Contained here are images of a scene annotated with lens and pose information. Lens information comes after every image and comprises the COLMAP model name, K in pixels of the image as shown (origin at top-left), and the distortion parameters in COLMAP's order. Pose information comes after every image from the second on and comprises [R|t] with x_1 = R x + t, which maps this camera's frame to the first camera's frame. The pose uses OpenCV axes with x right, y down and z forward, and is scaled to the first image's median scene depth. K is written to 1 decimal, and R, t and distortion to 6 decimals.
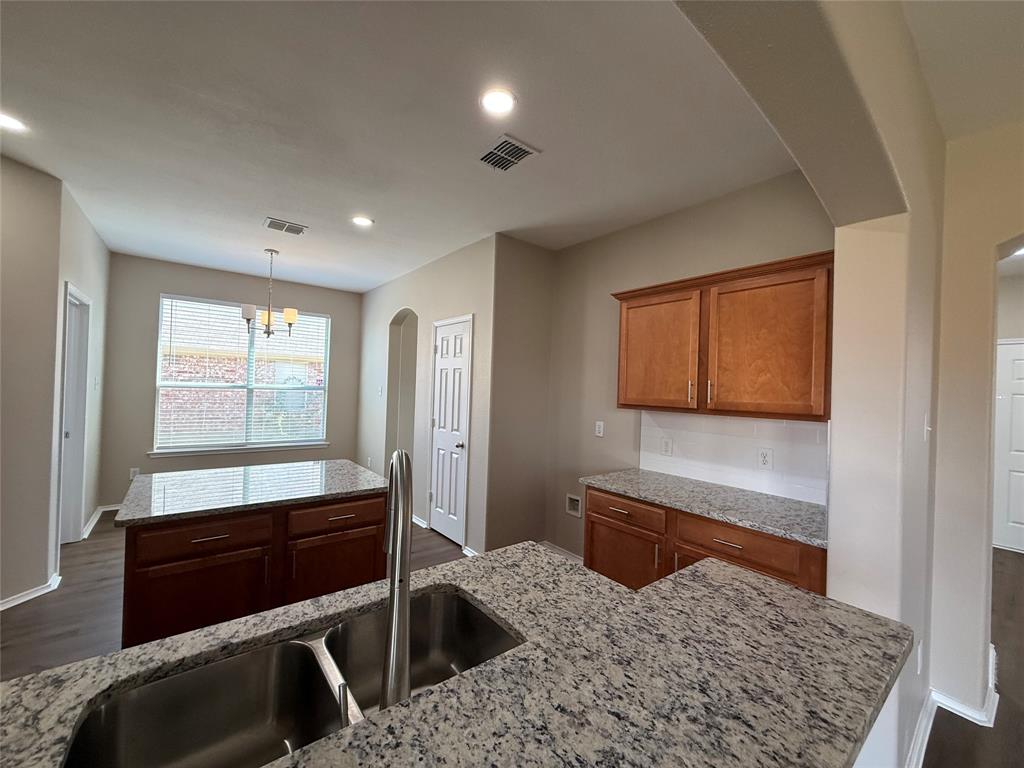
lens RADIAL K [[408.6, 0, 512.0], [0, 408.6, 385.6], [0, 0, 1]] dist [-0.000535, -0.000084]
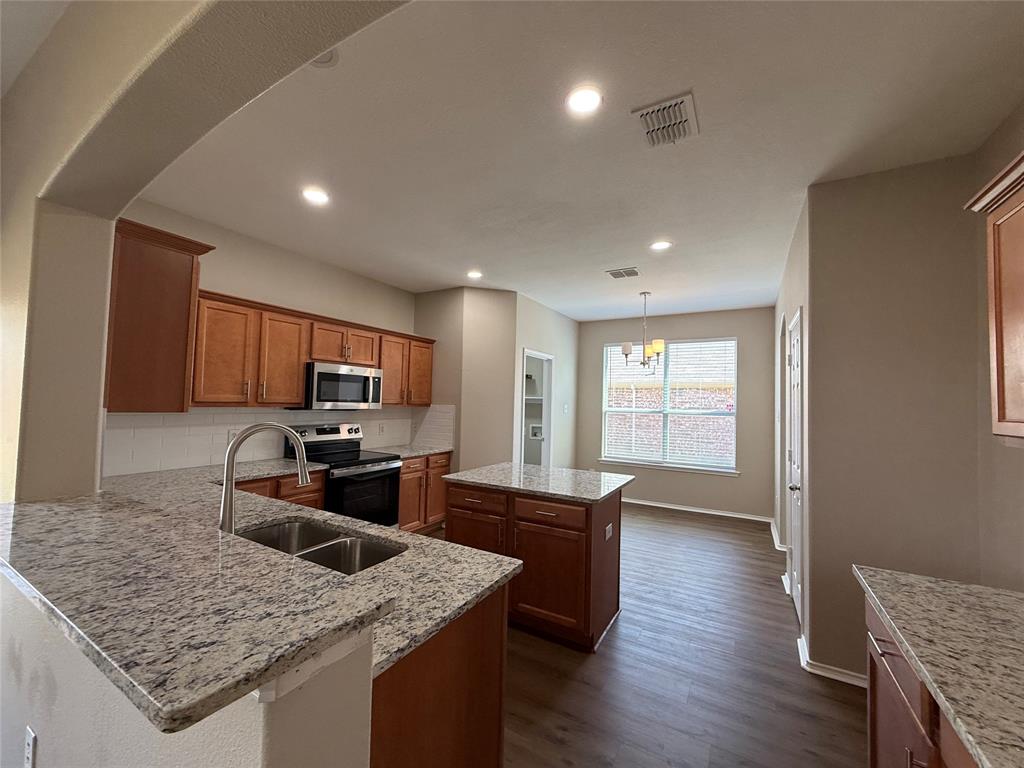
lens RADIAL K [[408.6, 0, 510.3], [0, 408.6, 385.2], [0, 0, 1]] dist [-0.000535, -0.000084]
pose [[0.366670, -0.063909, -0.928153, 0.556382], [-0.008695, 0.997359, -0.072110, 0.031000], [0.930311, 0.034511, 0.365146, 0.379423]]
